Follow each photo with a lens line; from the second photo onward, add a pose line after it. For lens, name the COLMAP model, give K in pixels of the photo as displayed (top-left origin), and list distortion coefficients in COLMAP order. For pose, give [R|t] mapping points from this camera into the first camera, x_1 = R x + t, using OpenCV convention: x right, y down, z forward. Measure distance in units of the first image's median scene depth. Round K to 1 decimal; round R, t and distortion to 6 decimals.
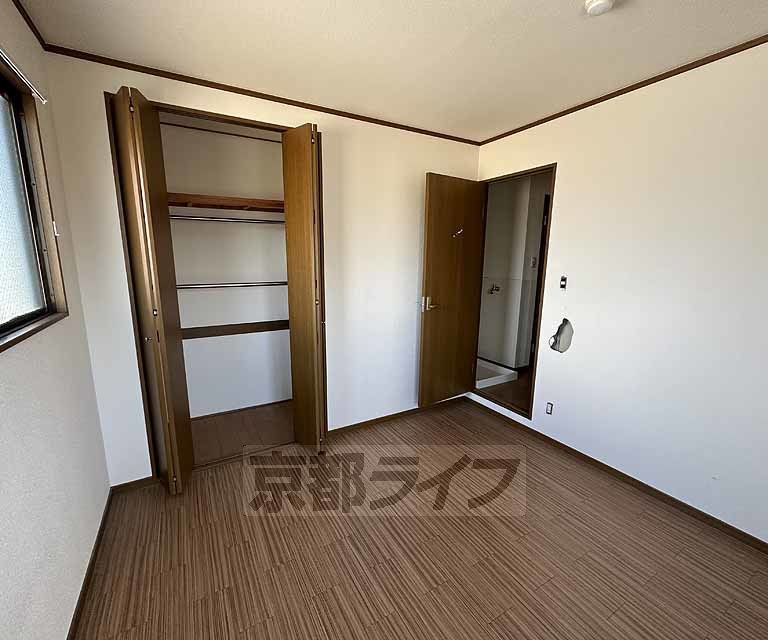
lens RADIAL K [[352.9, 0, 384.0], [0, 352.9, 320.0], [0, 0, 1]] dist [0.002559, 0.000135]
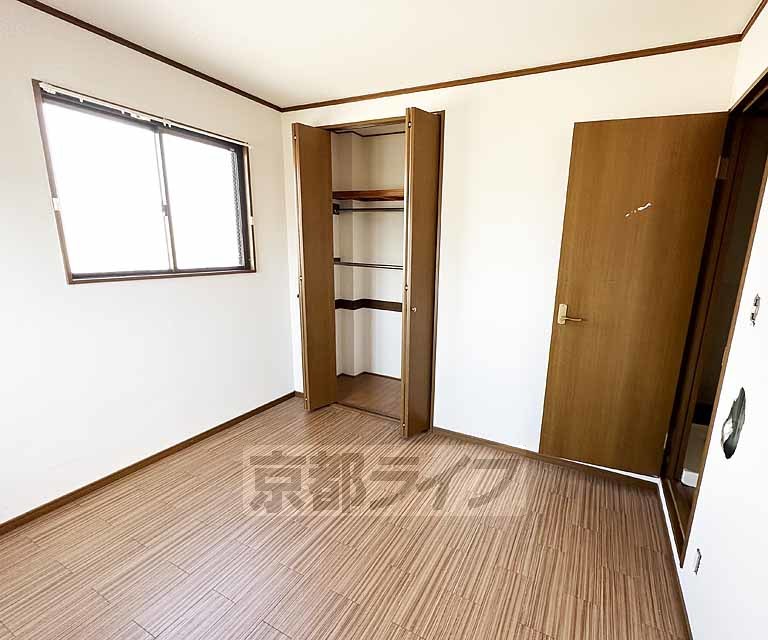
lens RADIAL K [[374.6, 0, 409.5], [0, 374.6, 328.4], [0, 0, 1]] dist [-0.005116, -0.001201]
pose [[0.543884, 0.201713, -0.814556, 0.700058], [-0.177068, 0.976411, 0.123565, -0.071172], [0.820266, 0.077027, 0.566771, 0.409068]]
